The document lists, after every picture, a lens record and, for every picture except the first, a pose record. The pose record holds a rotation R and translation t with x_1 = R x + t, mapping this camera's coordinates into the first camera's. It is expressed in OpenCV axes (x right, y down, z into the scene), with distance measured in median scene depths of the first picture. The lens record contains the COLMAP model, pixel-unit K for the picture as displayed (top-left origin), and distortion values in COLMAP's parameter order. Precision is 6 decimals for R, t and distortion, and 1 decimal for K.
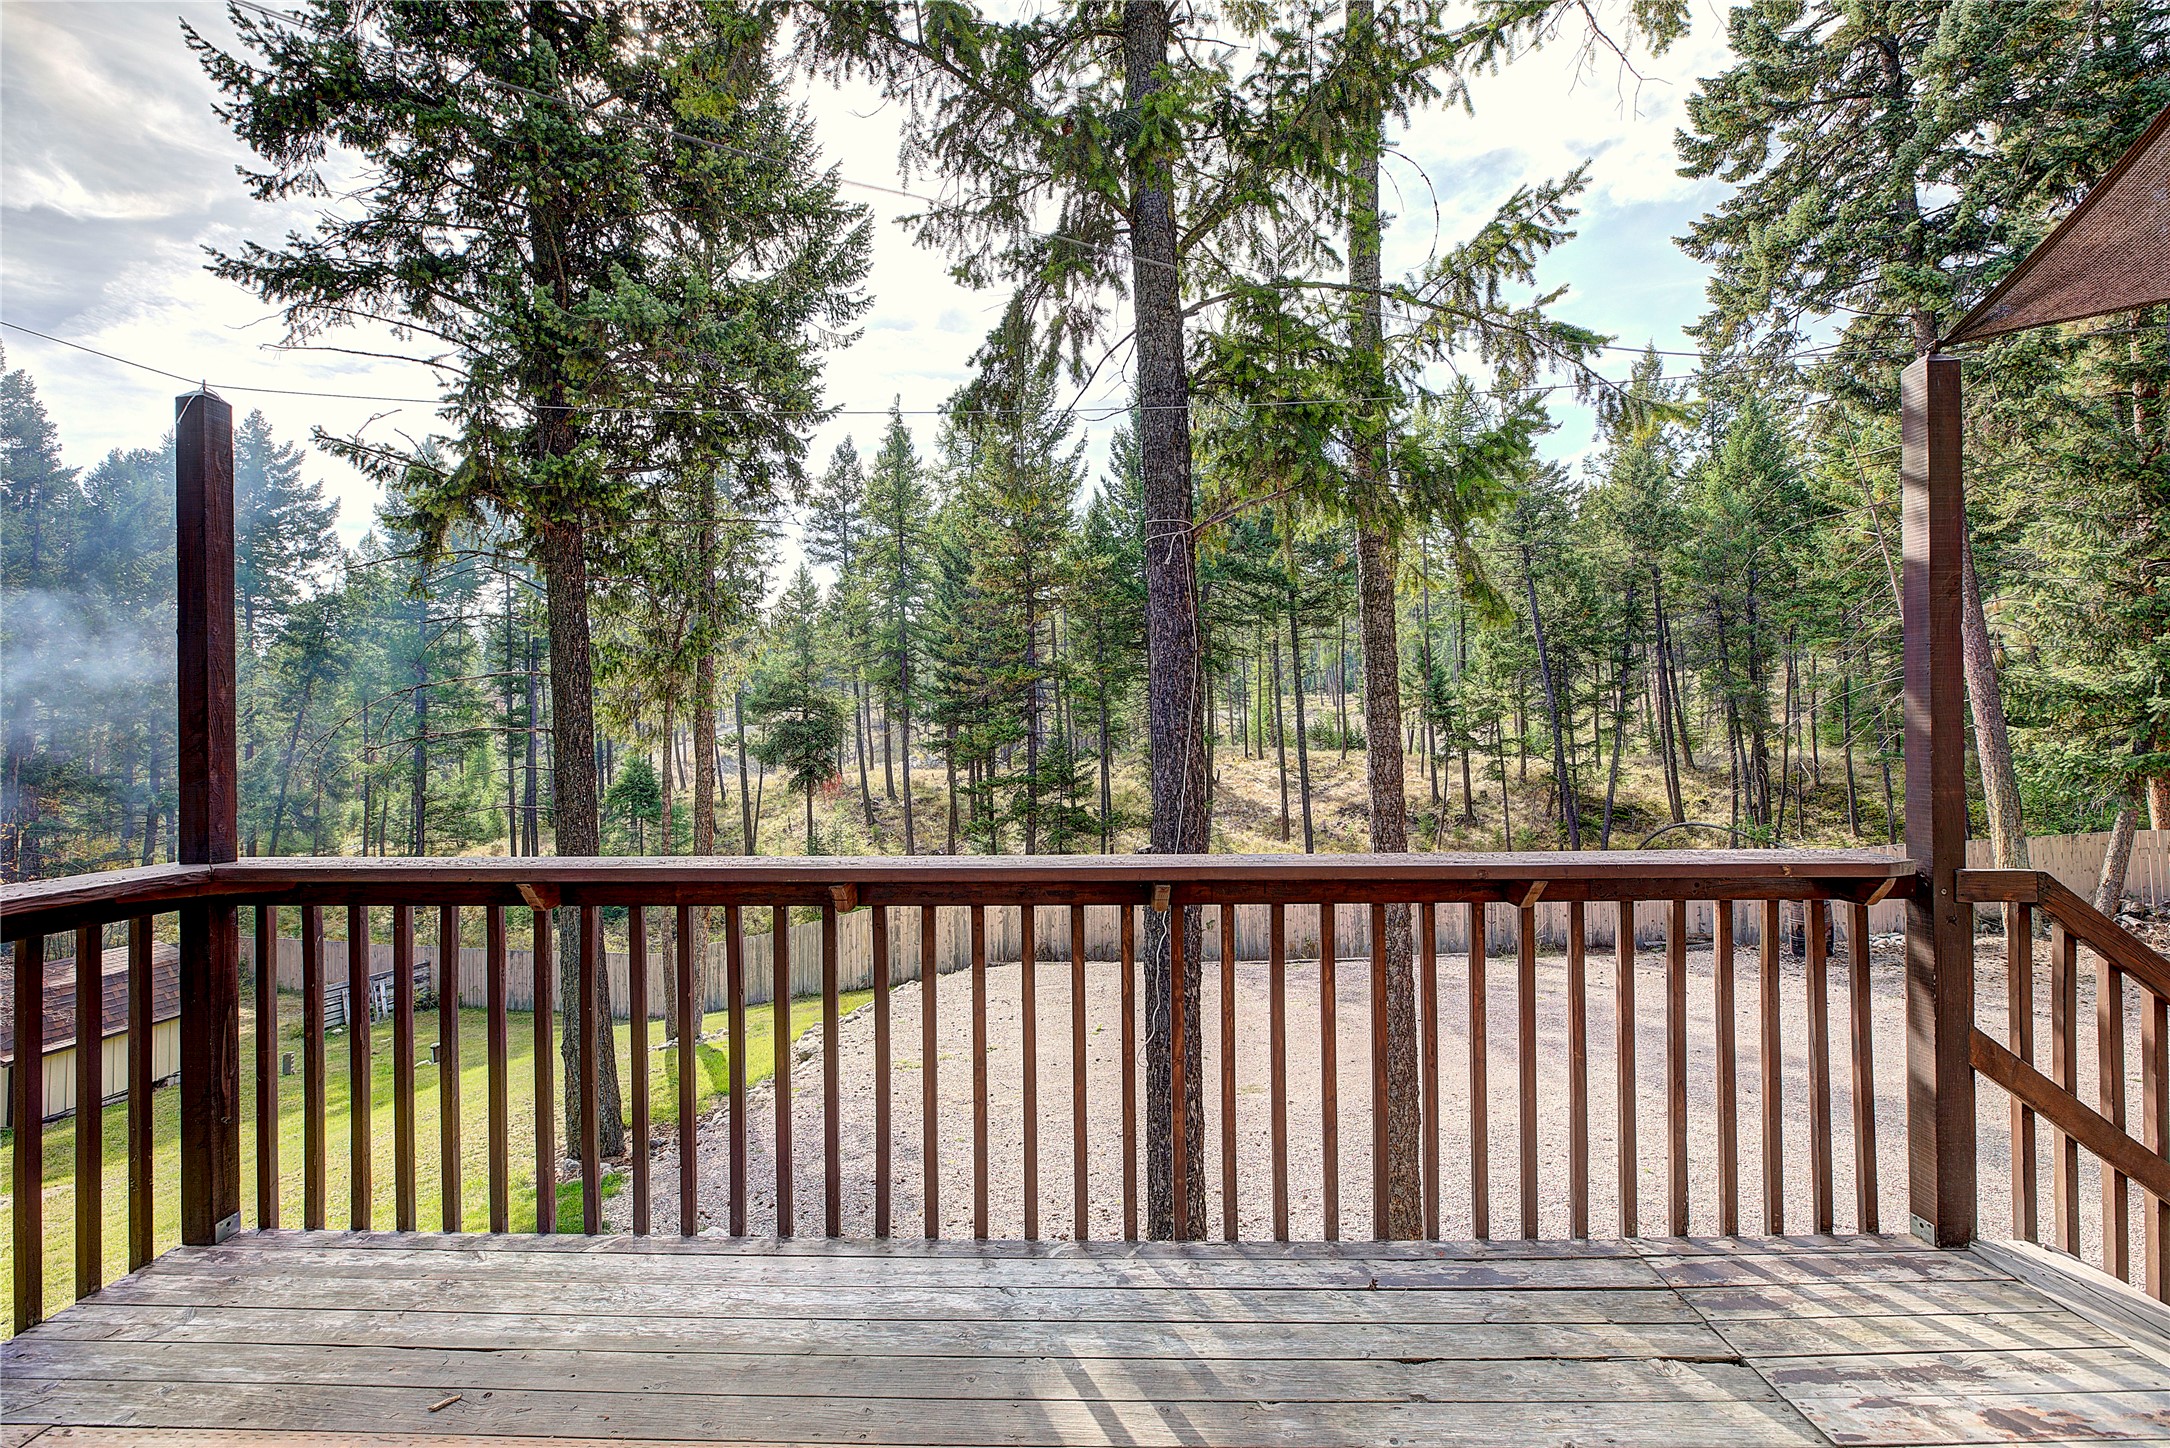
lens RADIAL K [[987.7, 0, 1079.5], [0, 987.7, 718.7], [0, 0, 1]] dist [-0.043661, 0.013217]
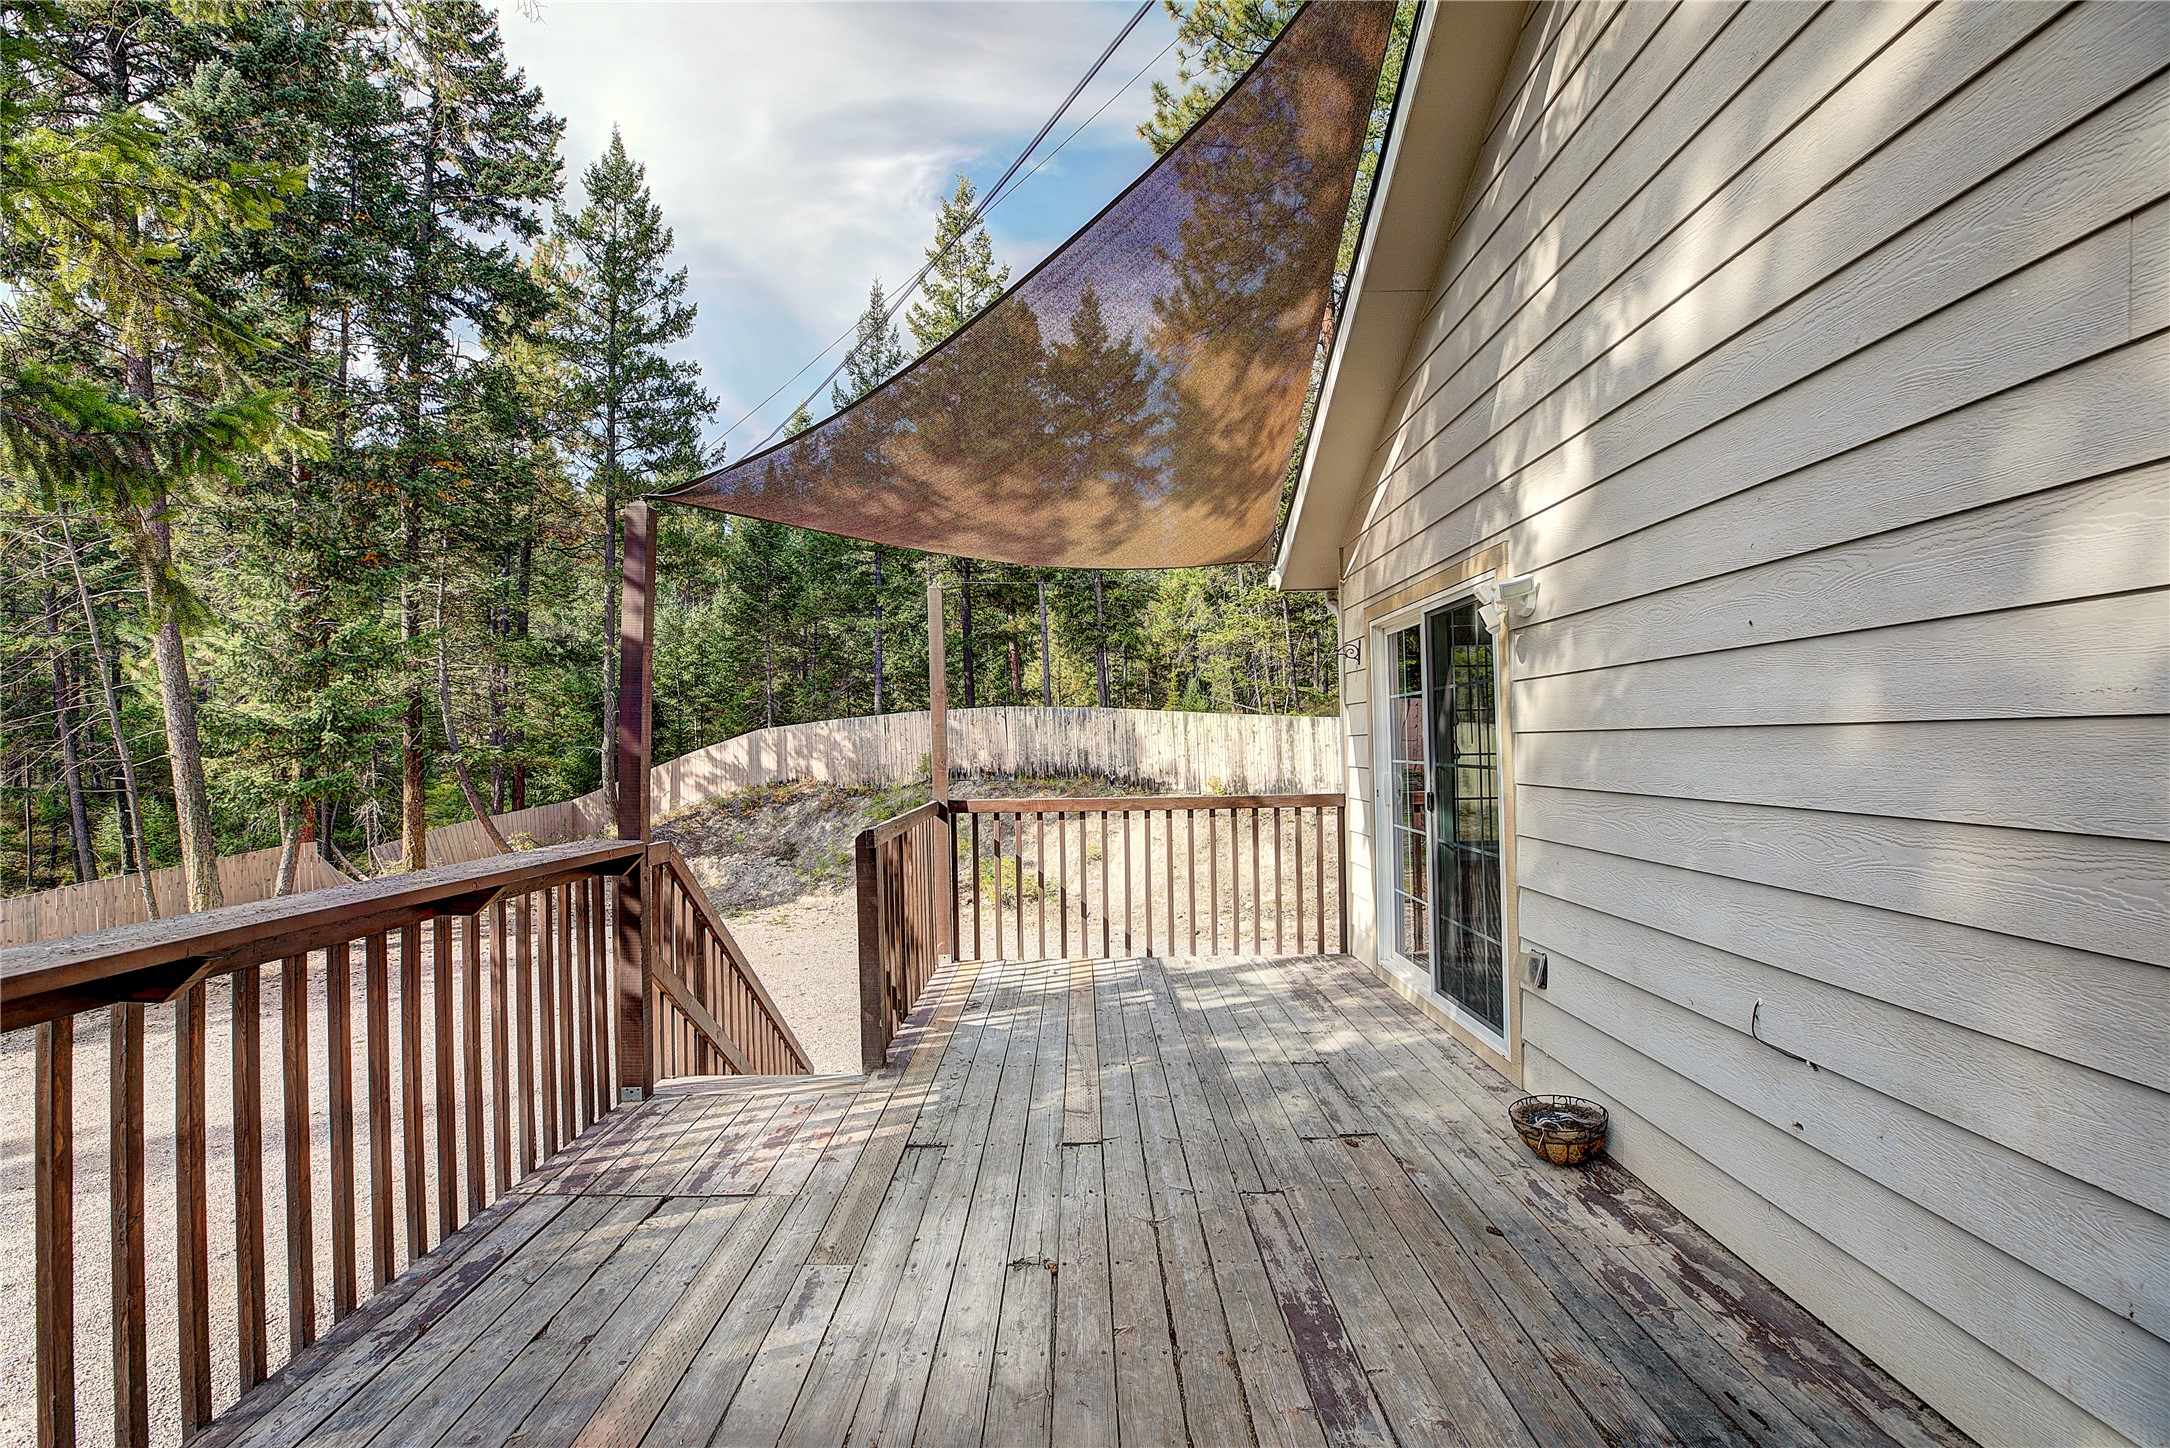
lens RADIAL K [[987.7, 0, 1079.5], [0, 987.7, 718.7], [0, 0, 1]] dist [-0.043661, 0.013217]
pose [[-0.020435, 0.033217, 0.999239, -0.112800], [-0.000410, 0.999448, -0.033233, 0.001372], [-0.999791, -0.001088, -0.020410, 0.060997]]
